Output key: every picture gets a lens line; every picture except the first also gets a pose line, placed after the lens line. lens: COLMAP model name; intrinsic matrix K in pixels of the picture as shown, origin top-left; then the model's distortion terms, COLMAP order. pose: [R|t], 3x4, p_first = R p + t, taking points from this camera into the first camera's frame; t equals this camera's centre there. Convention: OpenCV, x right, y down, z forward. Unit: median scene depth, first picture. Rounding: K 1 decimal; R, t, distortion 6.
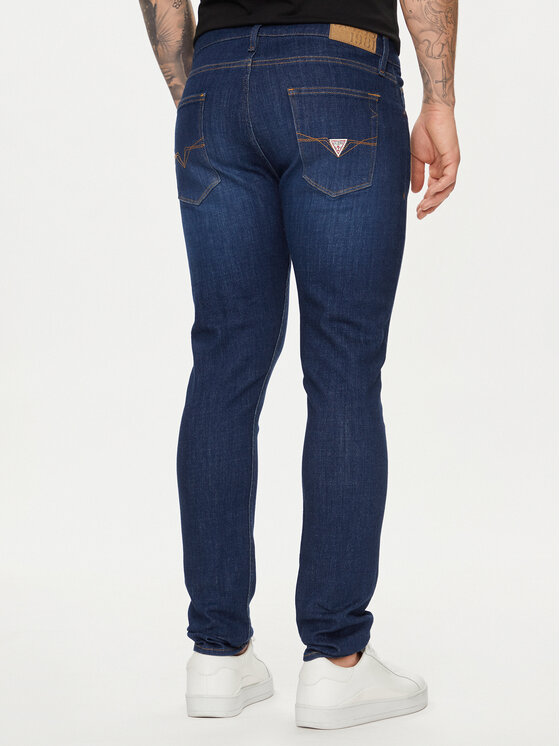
lens RADIAL K [[1155.6, 0, 280.0], [0, 1155.6, 373.0], [0, 0, 1]] dist [0.149966, 0.020105]
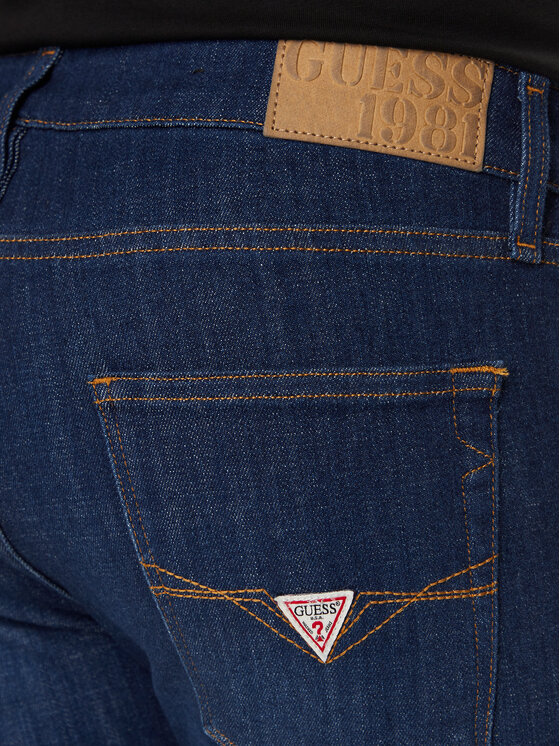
lens RADIAL K [[1155.6, 0, 280.0], [0, 1155.6, 373.0], [0, 0, 1]] dist [0.149966, 0.020105]
pose [[0.977397, -0.039598, -0.207671, 0.091210], [0.060117, 0.993808, 0.093442, -0.263292], [0.202685, -0.103815, 0.973725, 0.781655]]
